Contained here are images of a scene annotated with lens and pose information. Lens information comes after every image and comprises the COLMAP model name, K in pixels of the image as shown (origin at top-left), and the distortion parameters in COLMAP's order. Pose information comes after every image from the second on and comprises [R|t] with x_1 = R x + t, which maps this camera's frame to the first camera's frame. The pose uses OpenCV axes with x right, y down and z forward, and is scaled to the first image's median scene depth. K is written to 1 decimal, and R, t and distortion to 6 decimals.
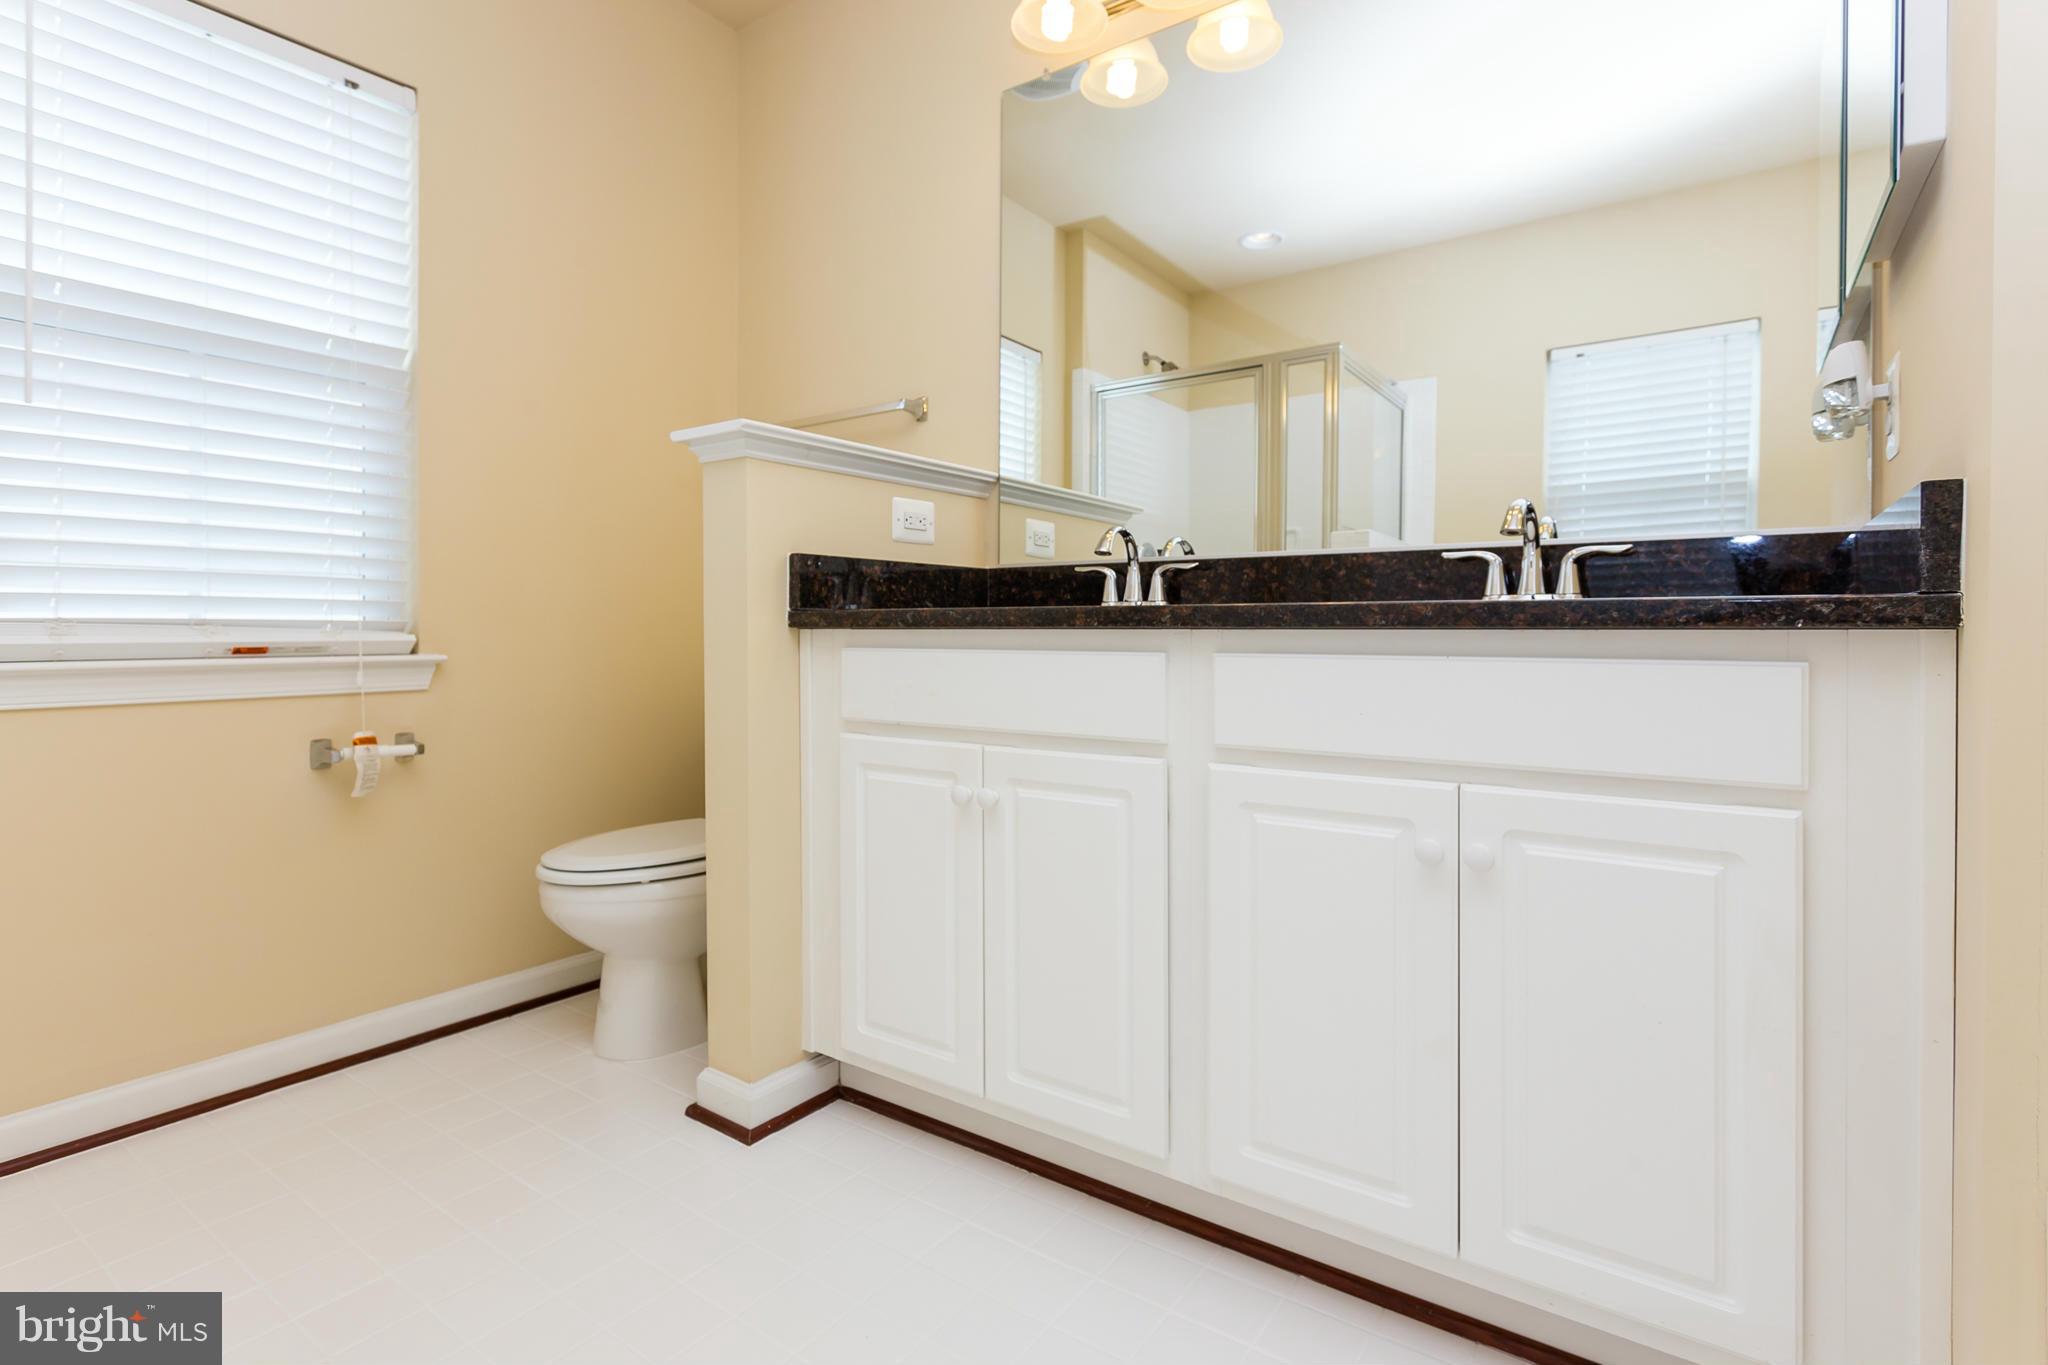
lens RADIAL K [[999.8, 0, 1012.6], [0, 999.8, 680.1], [0, 0, 1]] dist [-0.002974, 0.000393]
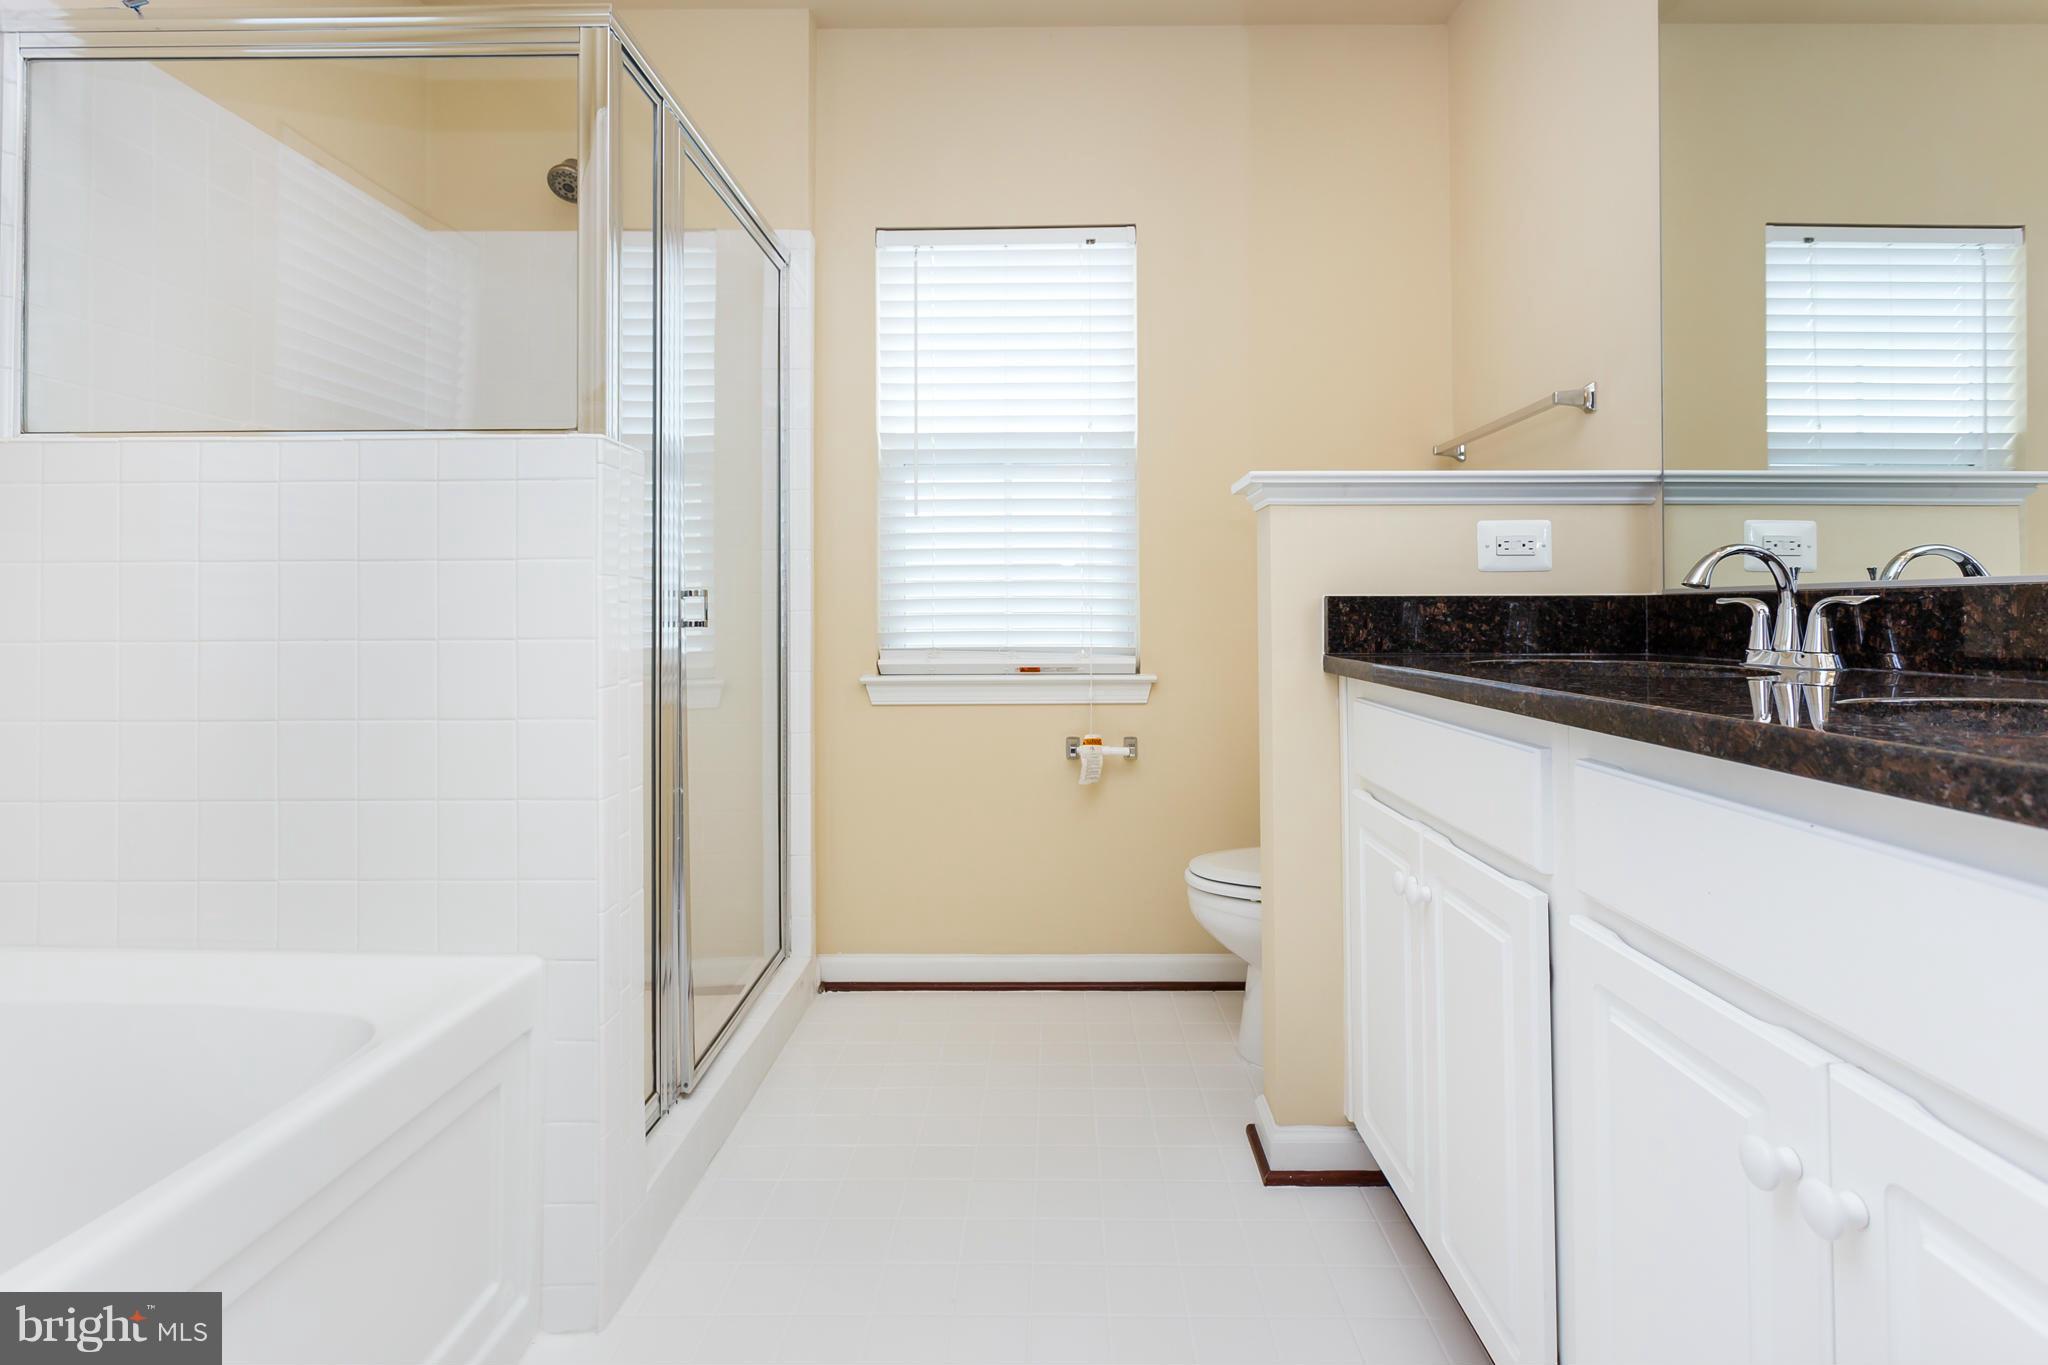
lens RADIAL K [[1016.6, 0, 1028.7], [0, 1016.6, 630.9], [0, 0, 1]] dist [0.001975, 0.002040]
pose [[0.567862, 0.010302, -0.823060, 0.388632], [-0.034958, 0.999321, -0.011611, -0.065015], [0.822381, 0.035366, 0.567836, 0.187073]]
